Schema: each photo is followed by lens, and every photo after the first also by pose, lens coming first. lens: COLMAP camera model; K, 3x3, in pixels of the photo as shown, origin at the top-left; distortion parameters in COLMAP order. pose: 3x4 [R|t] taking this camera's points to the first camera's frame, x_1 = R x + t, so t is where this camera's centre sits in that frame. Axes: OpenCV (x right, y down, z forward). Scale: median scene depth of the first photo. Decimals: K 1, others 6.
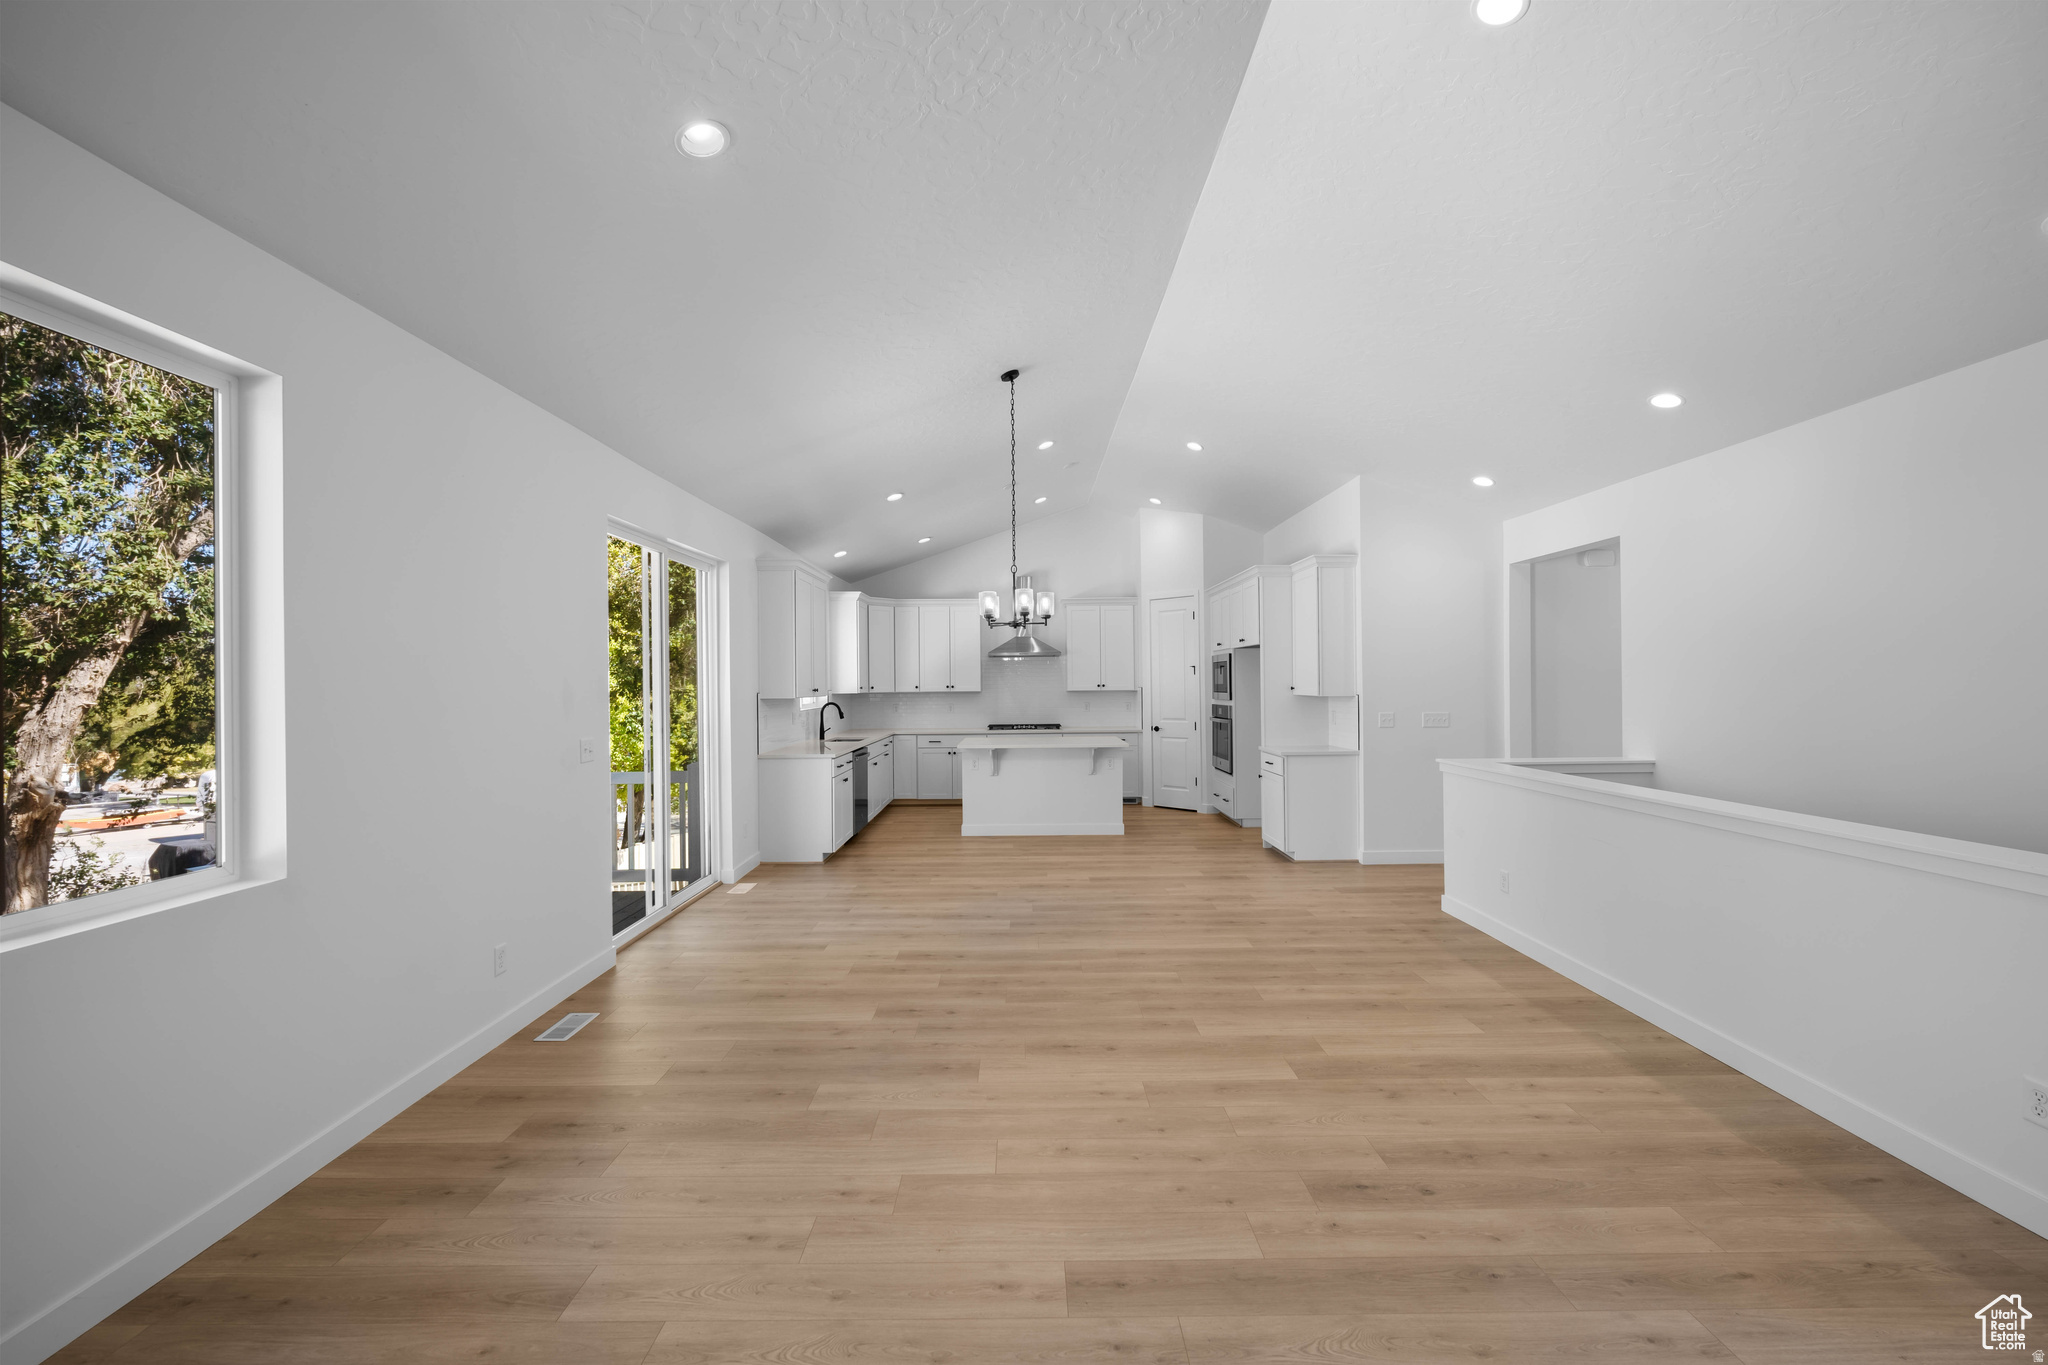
lens RADIAL K [[826.5, 0, 1021.6], [0, 826.5, 681.8], [0, 0, 1]] dist [0.000879, -0.000670]
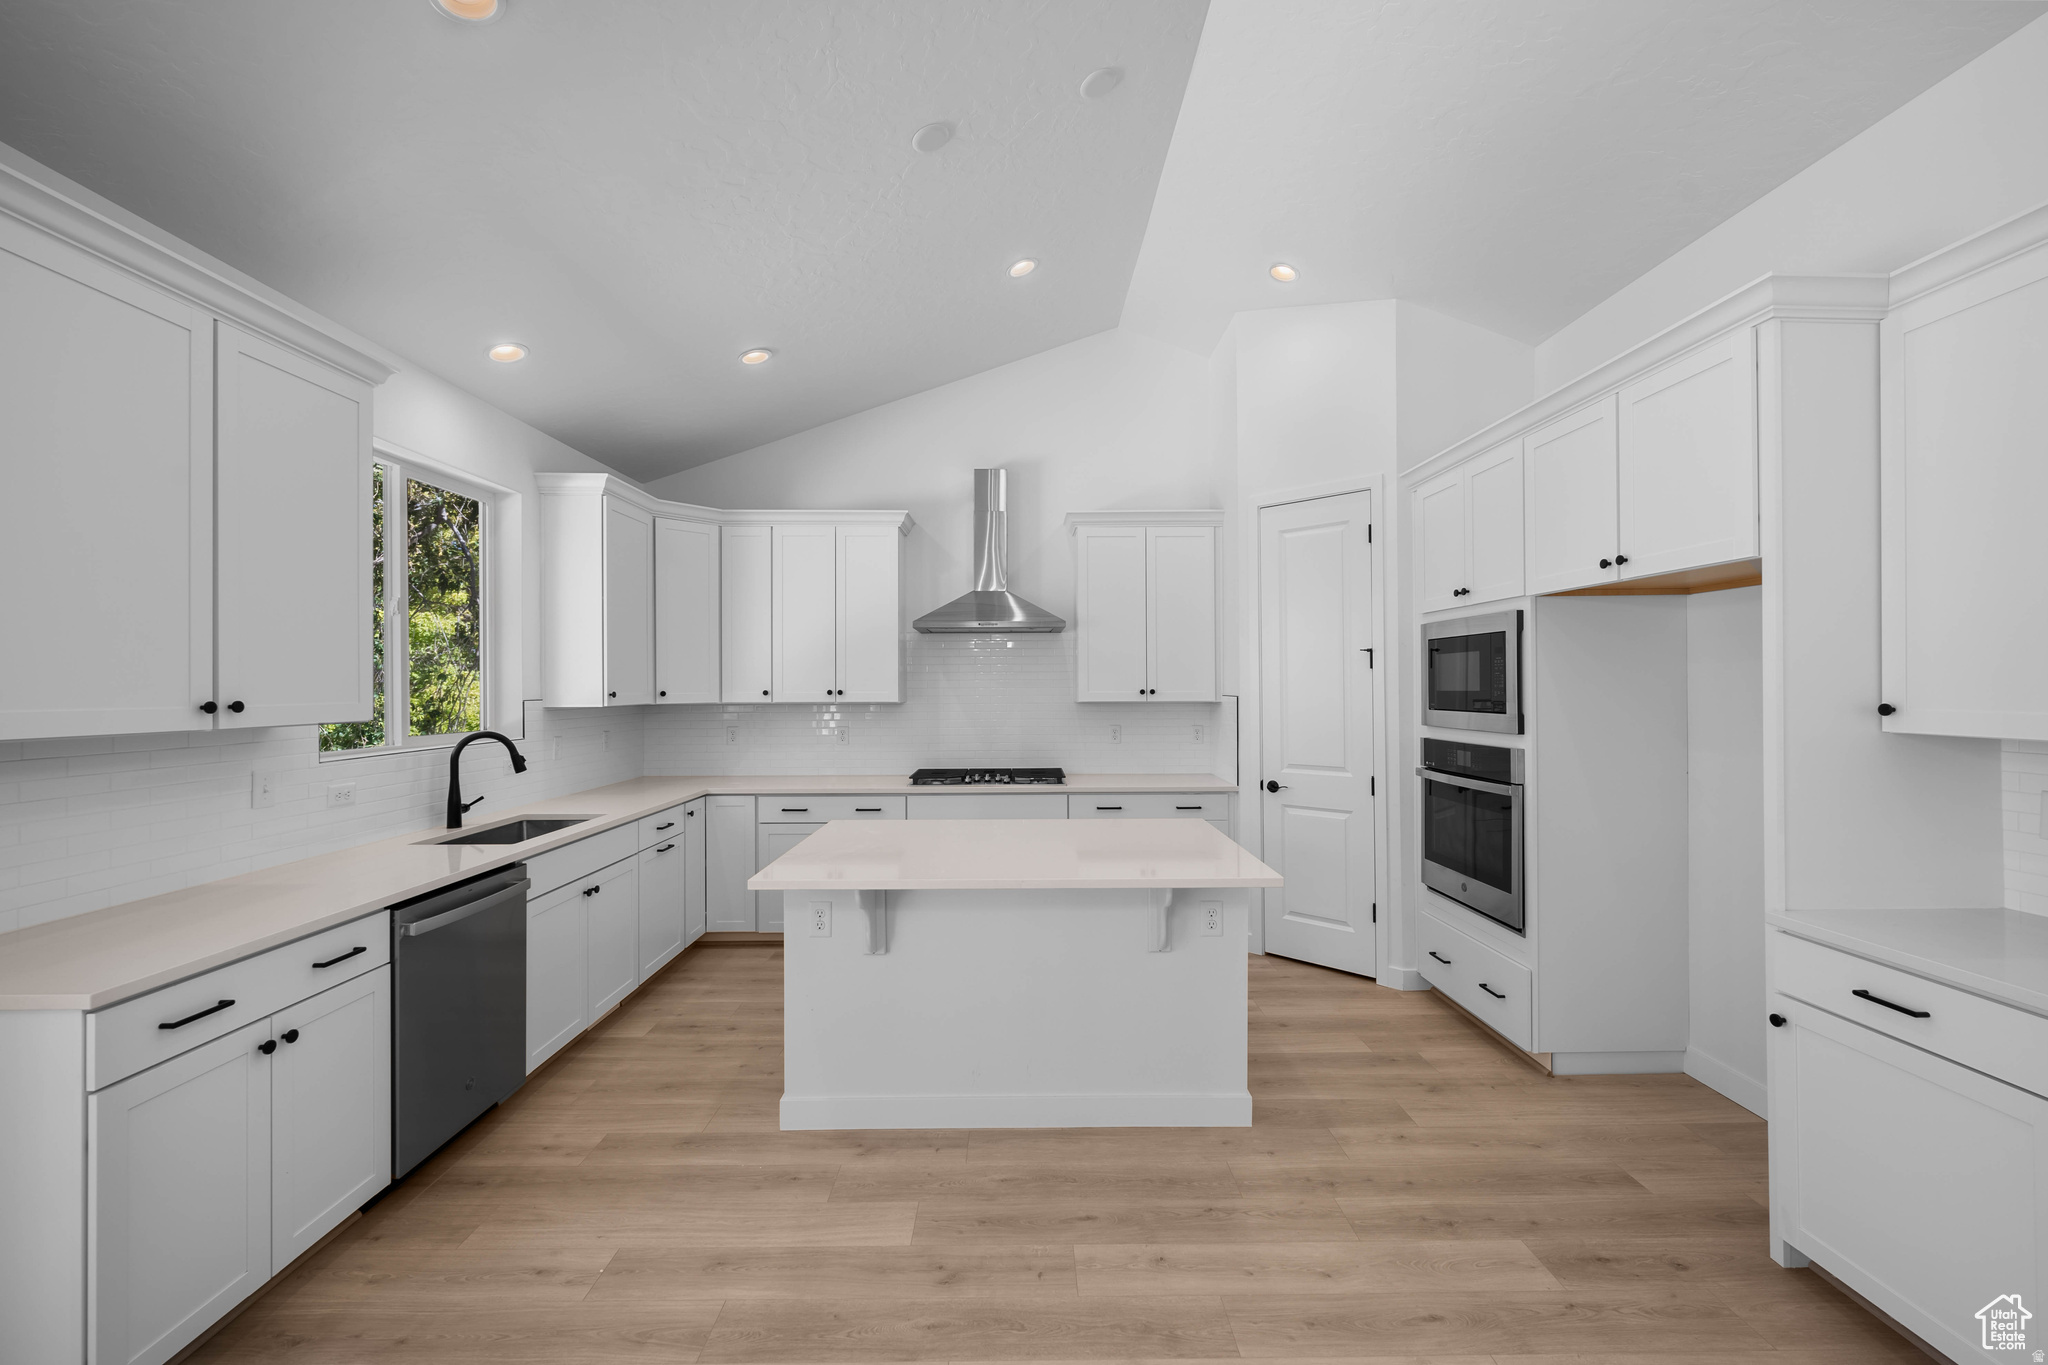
lens RADIAL K [[826.5, 0, 1026.7], [0, 826.5, 683.9], [0, 0, 1]] dist [0.000879, -0.000670]
pose [[0.999949, 0.005698, 0.008353, 0.021157], [-0.005687, 0.999983, -0.001370, 0.000983], [-0.008361, 0.001323, 0.999964, 0.531299]]
